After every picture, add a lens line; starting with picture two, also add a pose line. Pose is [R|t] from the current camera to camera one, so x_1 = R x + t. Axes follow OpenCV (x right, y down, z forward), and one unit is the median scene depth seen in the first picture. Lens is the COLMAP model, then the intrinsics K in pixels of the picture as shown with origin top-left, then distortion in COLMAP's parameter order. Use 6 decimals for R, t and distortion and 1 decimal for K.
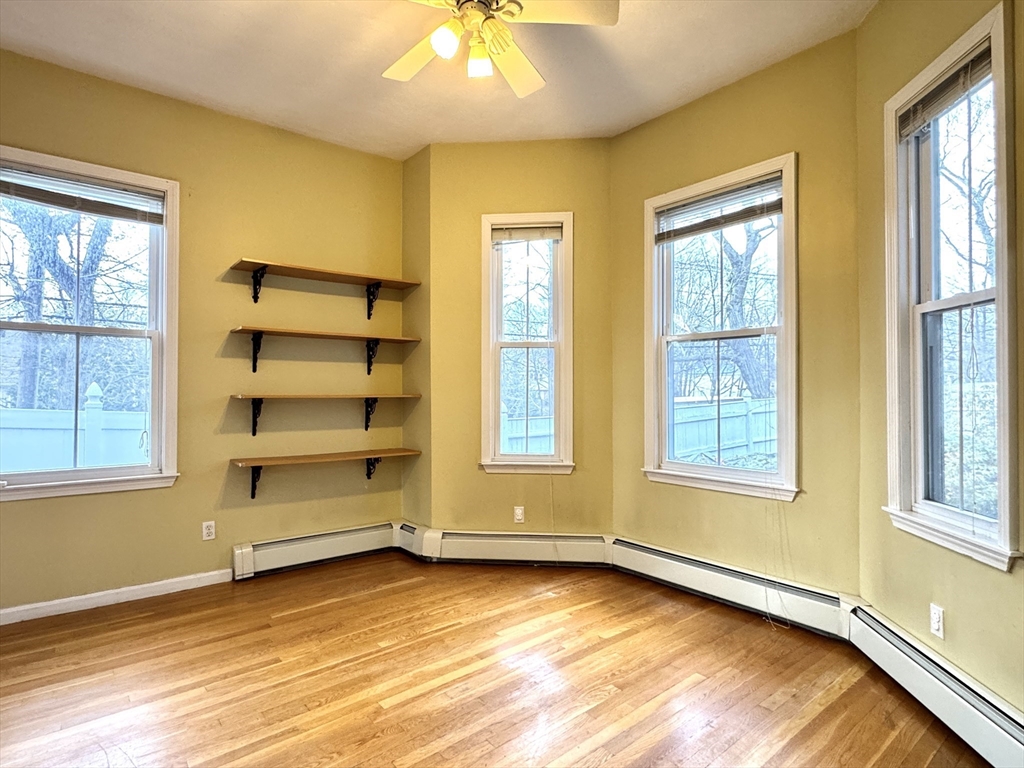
lens RADIAL K [[547.8, 0, 507.1], [0, 547.8, 382.5], [0, 0, 1]] dist [-0.002164, 0.000253]
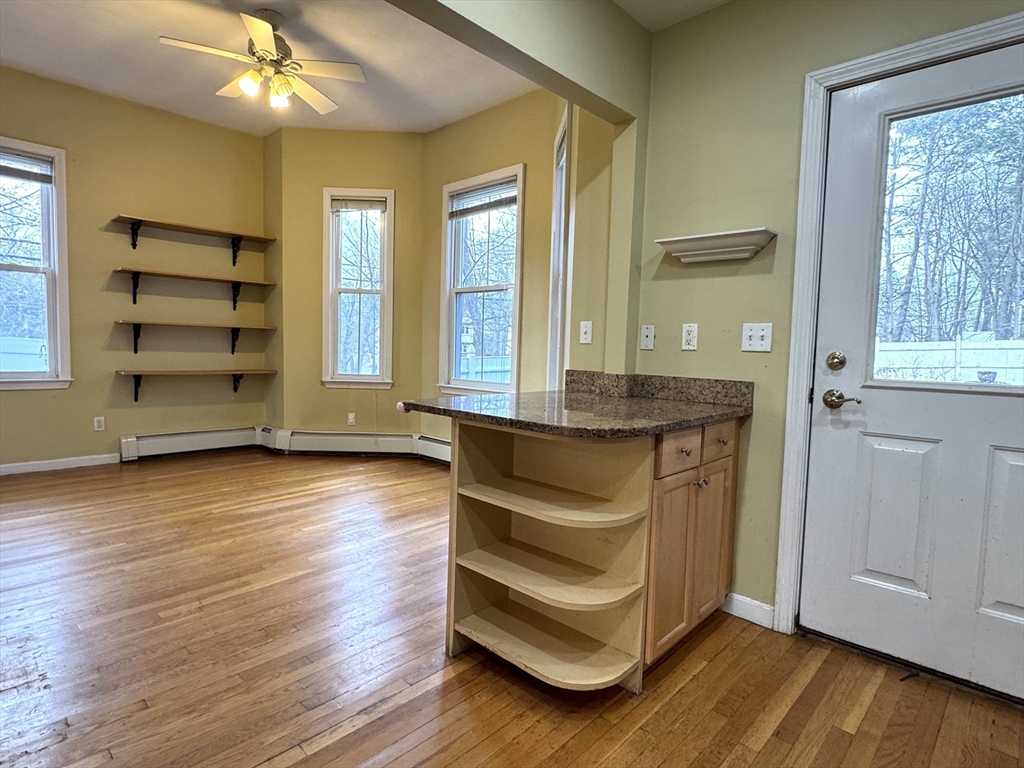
lens RADIAL K [[547.8, 0, 507.1], [0, 547.8, 382.5], [0, 0, 1]] dist [-0.002164, 0.000253]
pose [[0.992185, 0.018532, 0.123395, 0.252237], [-0.028777, 0.996236, 0.081764, 0.034781], [-0.121415, -0.084676, 0.988984, -0.393910]]
